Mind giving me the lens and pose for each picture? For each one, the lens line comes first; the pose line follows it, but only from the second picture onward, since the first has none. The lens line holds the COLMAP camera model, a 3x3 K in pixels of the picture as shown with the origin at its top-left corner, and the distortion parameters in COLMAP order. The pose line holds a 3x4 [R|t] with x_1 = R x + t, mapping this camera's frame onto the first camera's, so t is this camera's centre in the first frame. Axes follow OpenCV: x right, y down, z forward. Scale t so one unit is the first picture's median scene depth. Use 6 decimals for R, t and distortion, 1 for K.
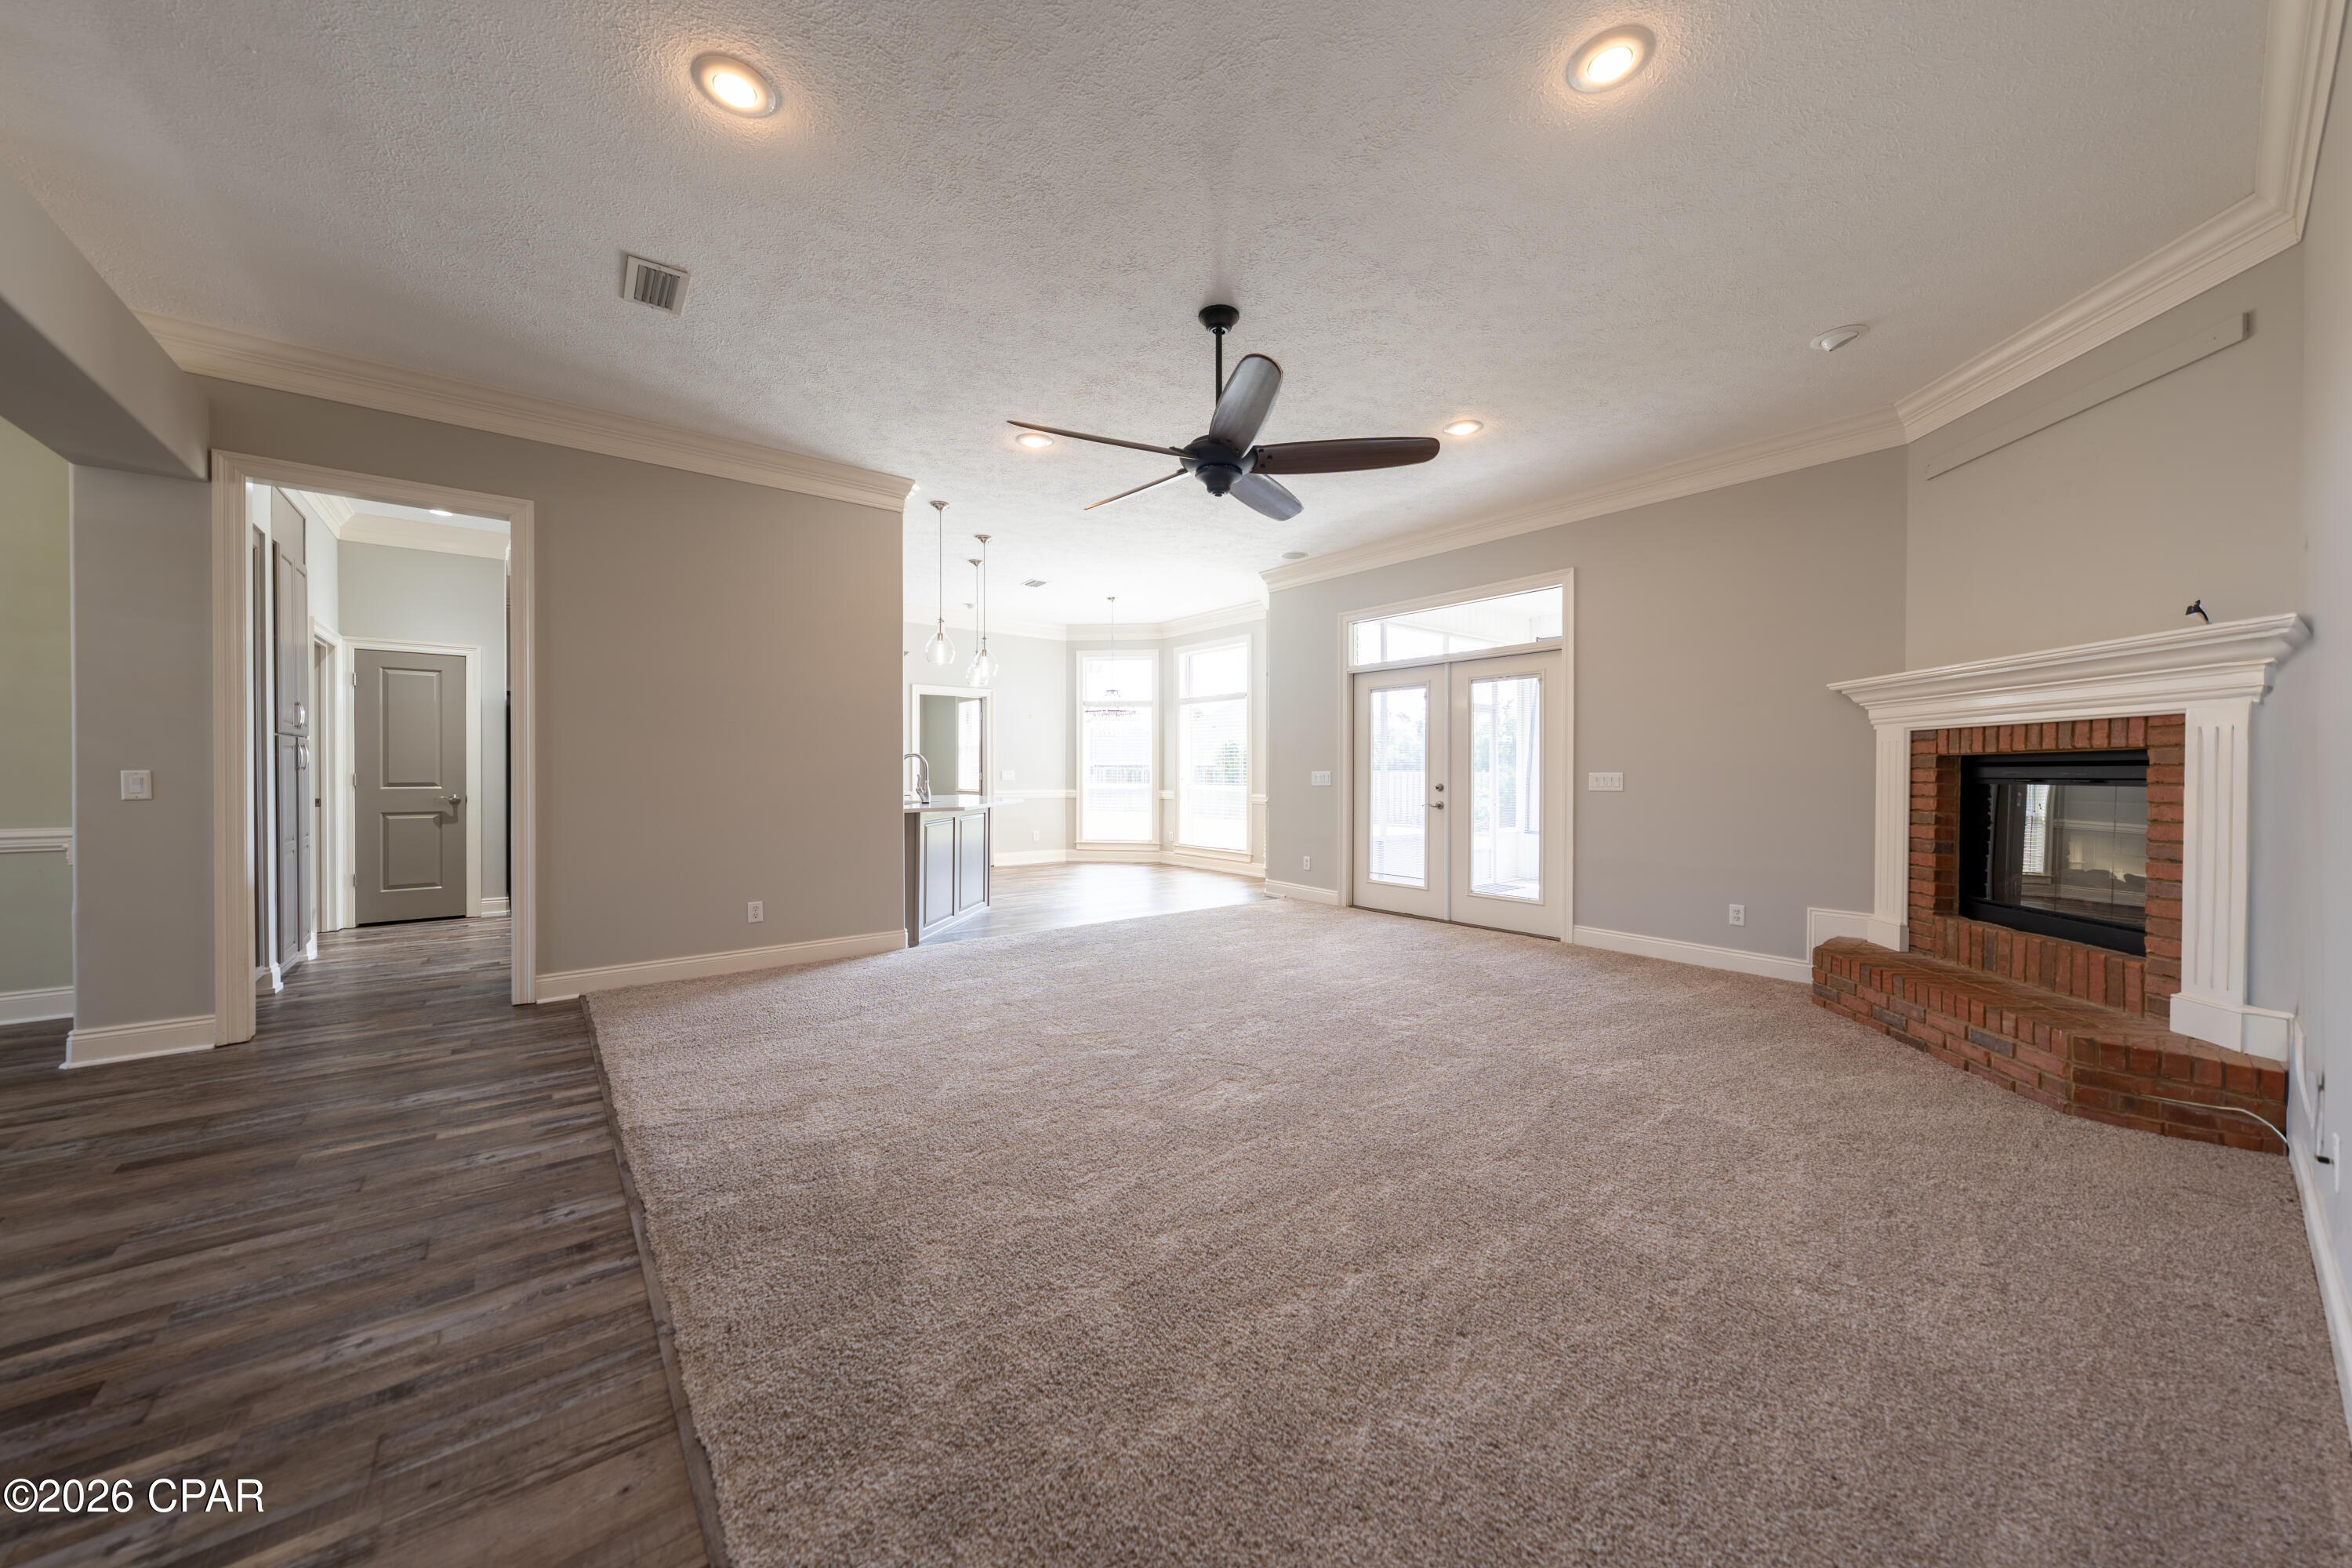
lens RADIAL K [[837.2, 0, 1142.7], [0, 837.2, 778.0], [0, 0, 1]] dist [0.000004, -0.000011]
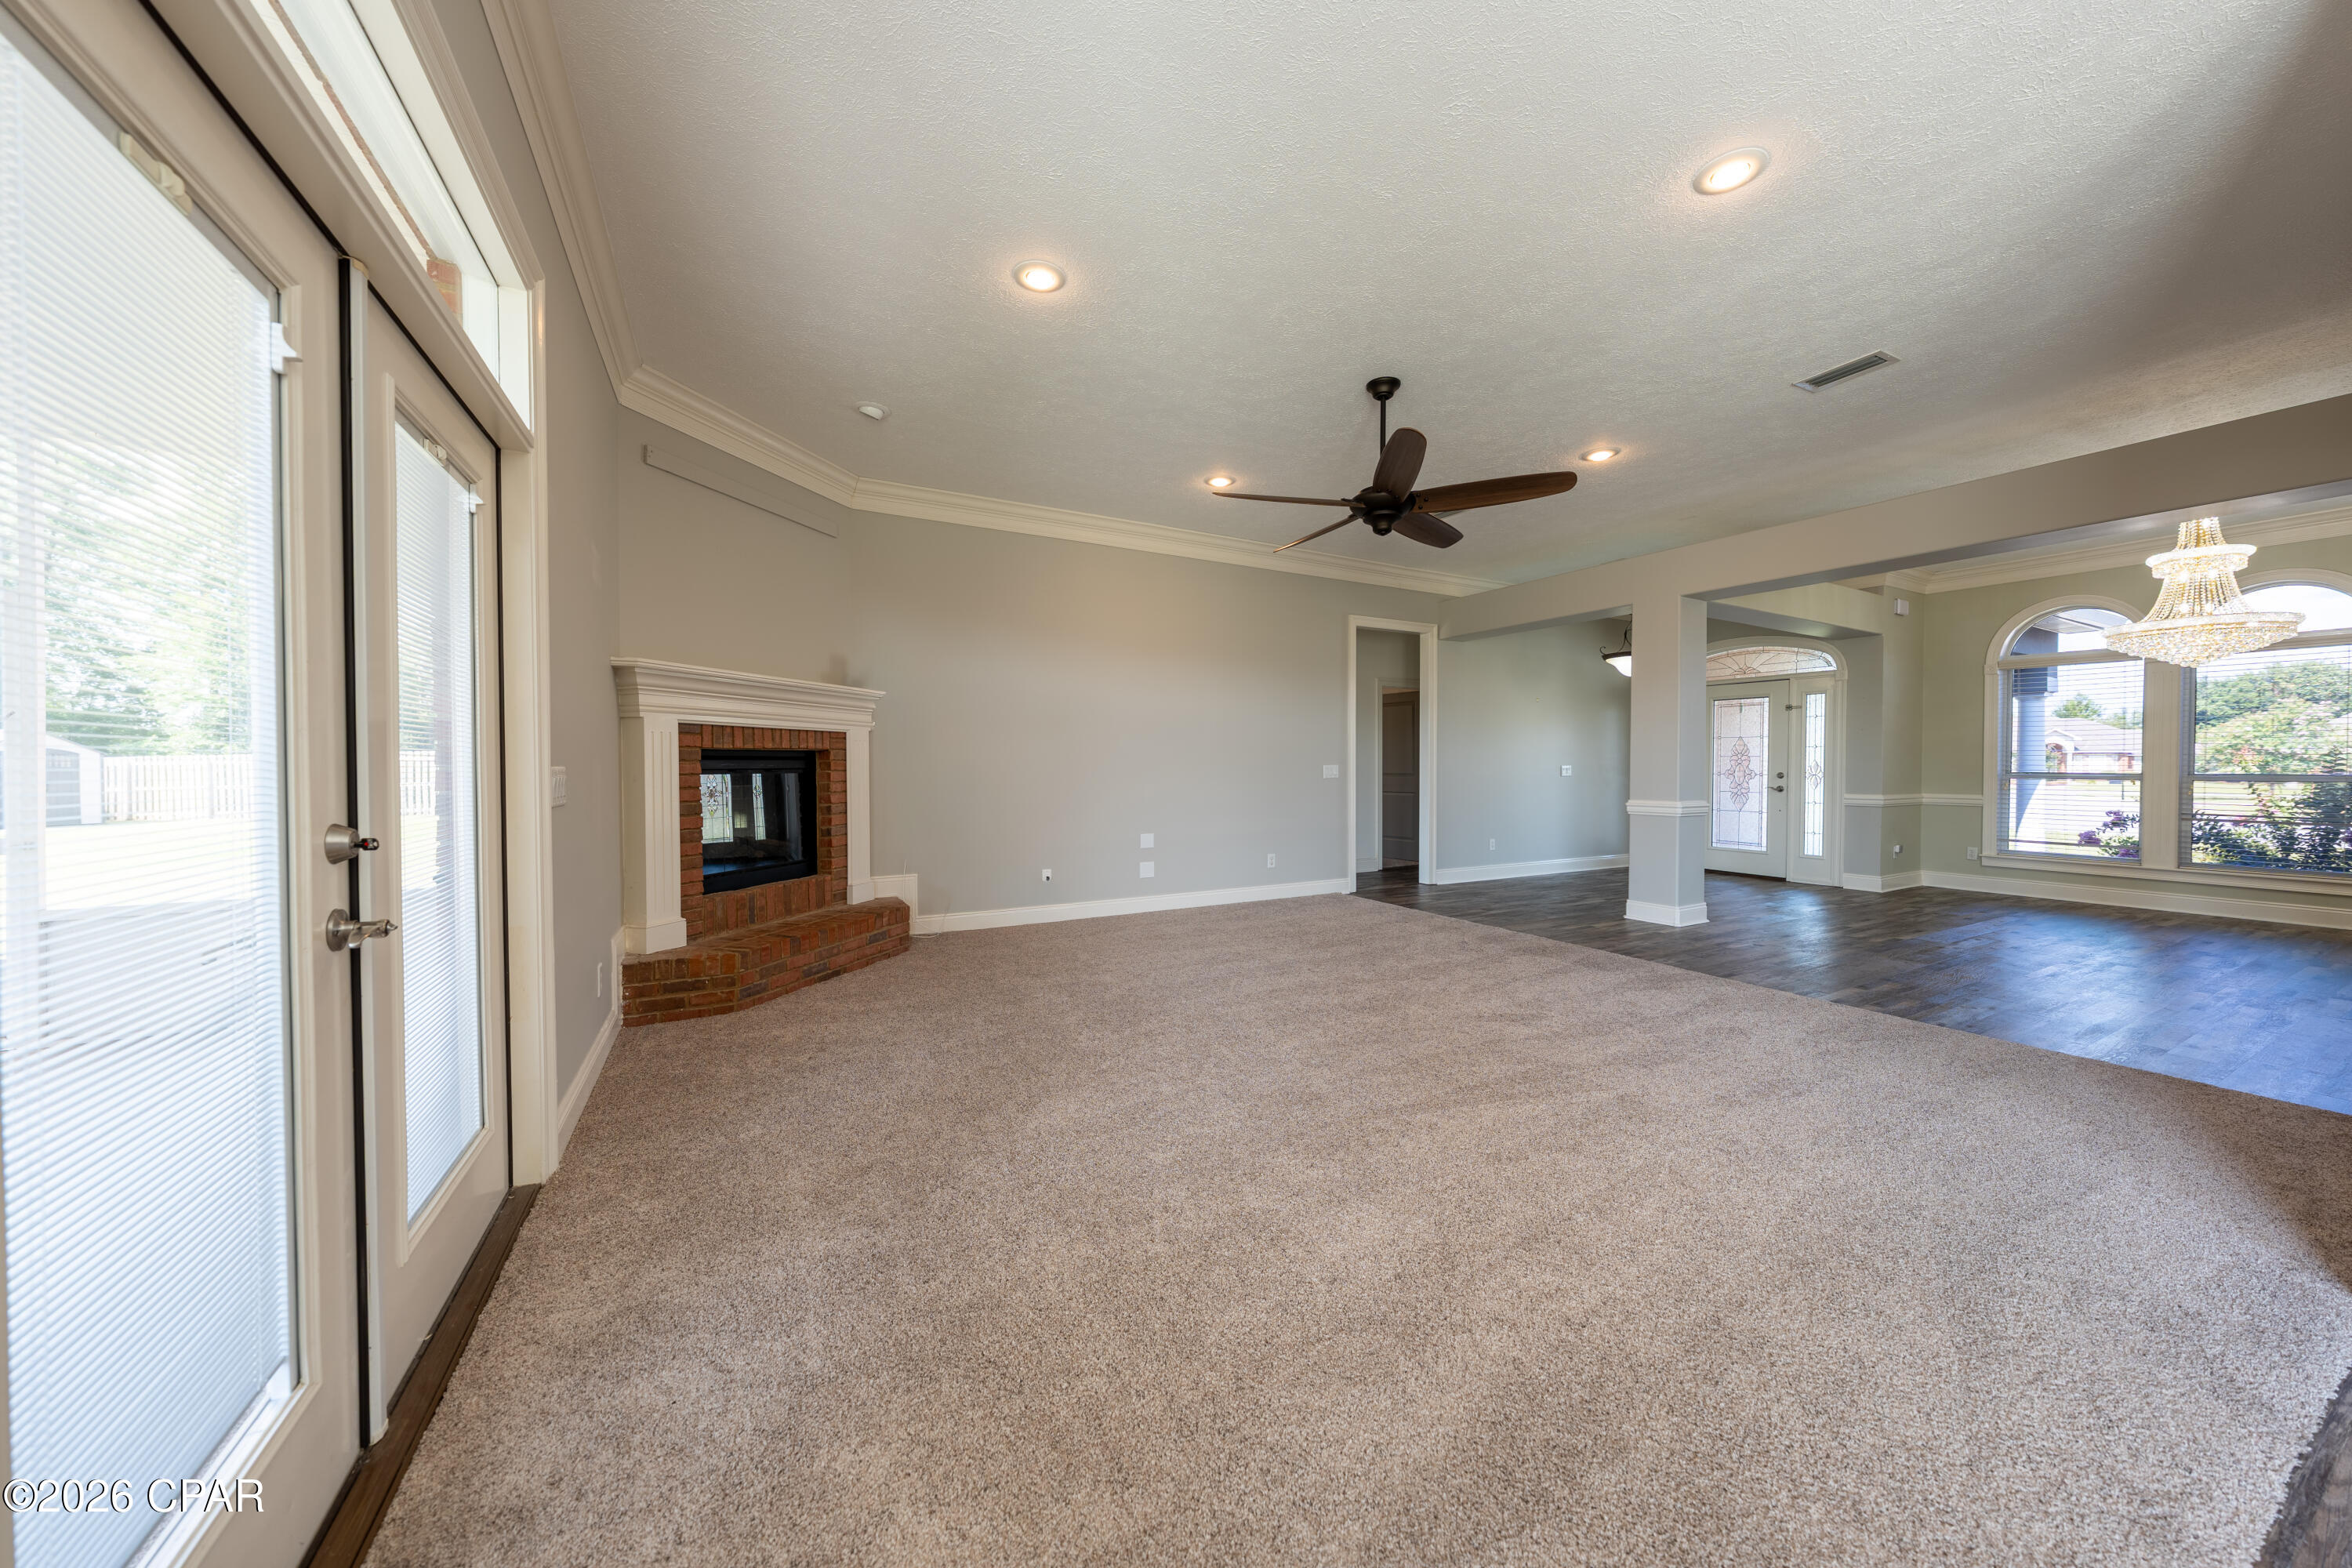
lens RADIAL K [[793.6, 0, 1177.4], [0, 793.6, 782.0], [0, 0, 1]] dist [-0.000524, -0.000107]
pose [[-0.991199, -0.004572, 0.132301, 0.216245], [-0.000808, 0.999594, 0.028490, -0.014028], [-0.132377, 0.028132, -0.990800, 1.985159]]
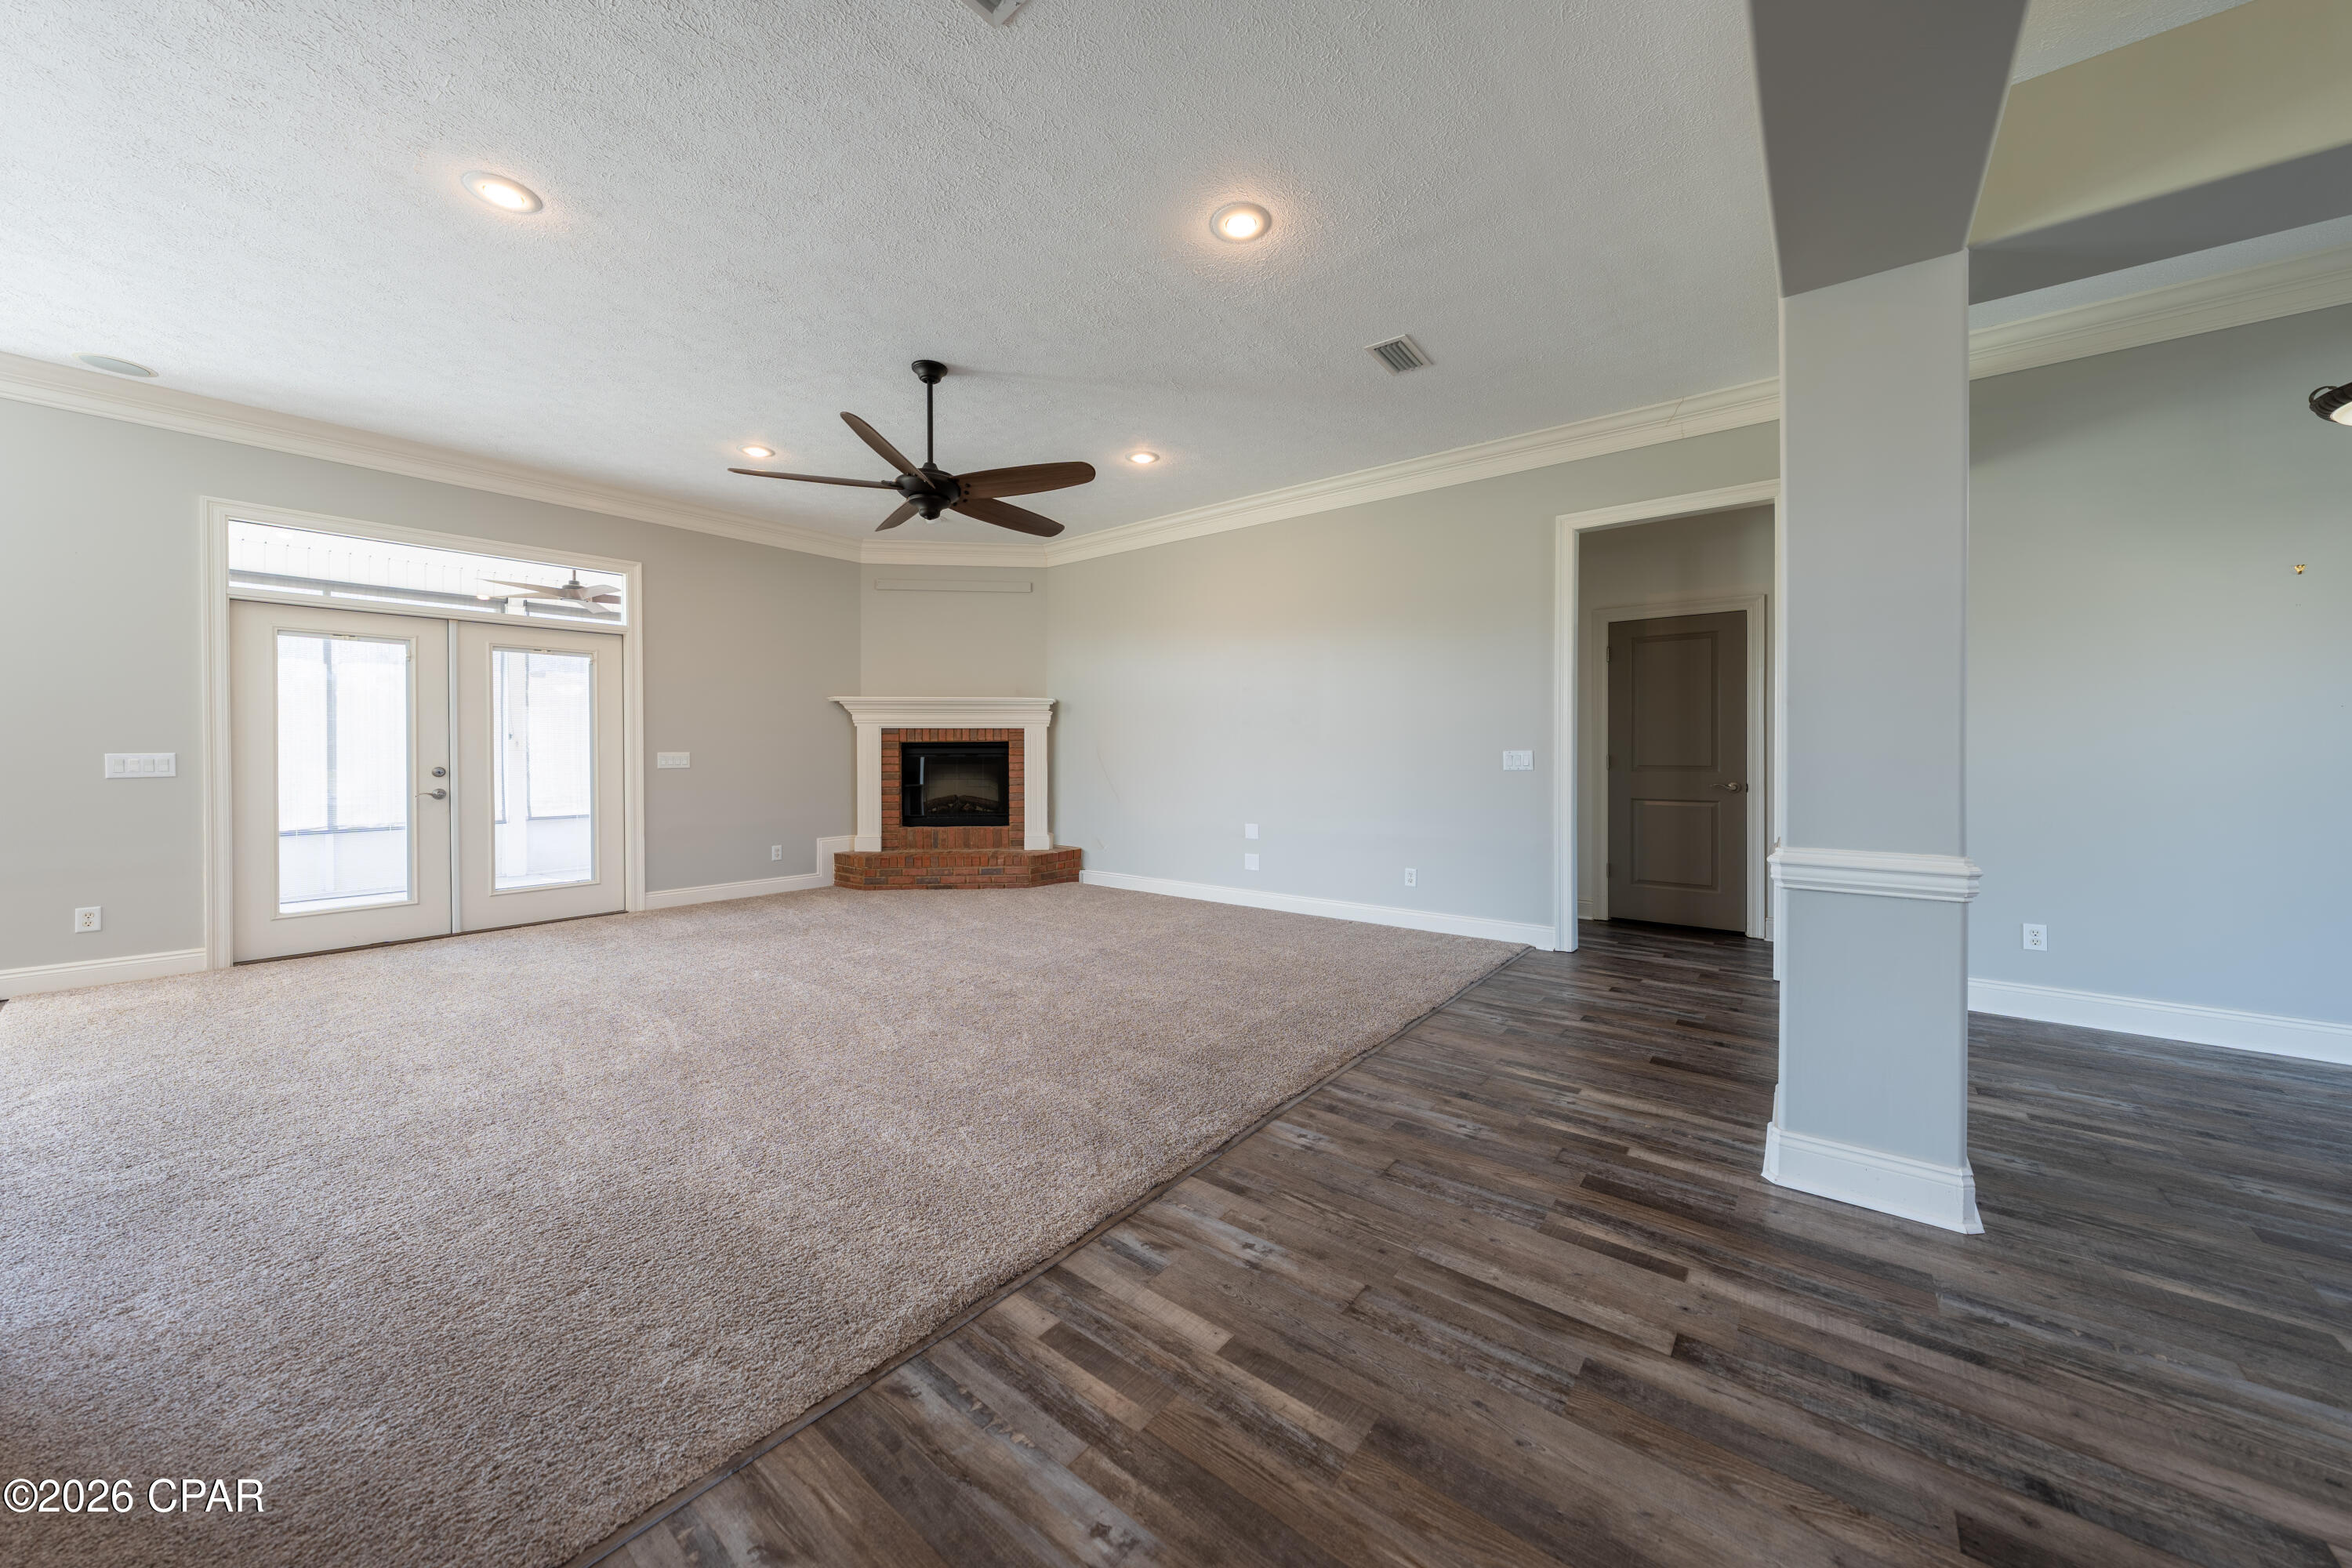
lens RADIAL K [[810.9, 0, 1218.7], [0, 810.9, 754.2], [0, 0, 1]] dist [0.000599, -0.000088]
pose [[-0.281972, -0.004913, 0.959410, -1.029955], [0.009155, 0.999928, 0.007811, -0.008256], [-0.959379, 0.010985, -0.281907, 0.850662]]
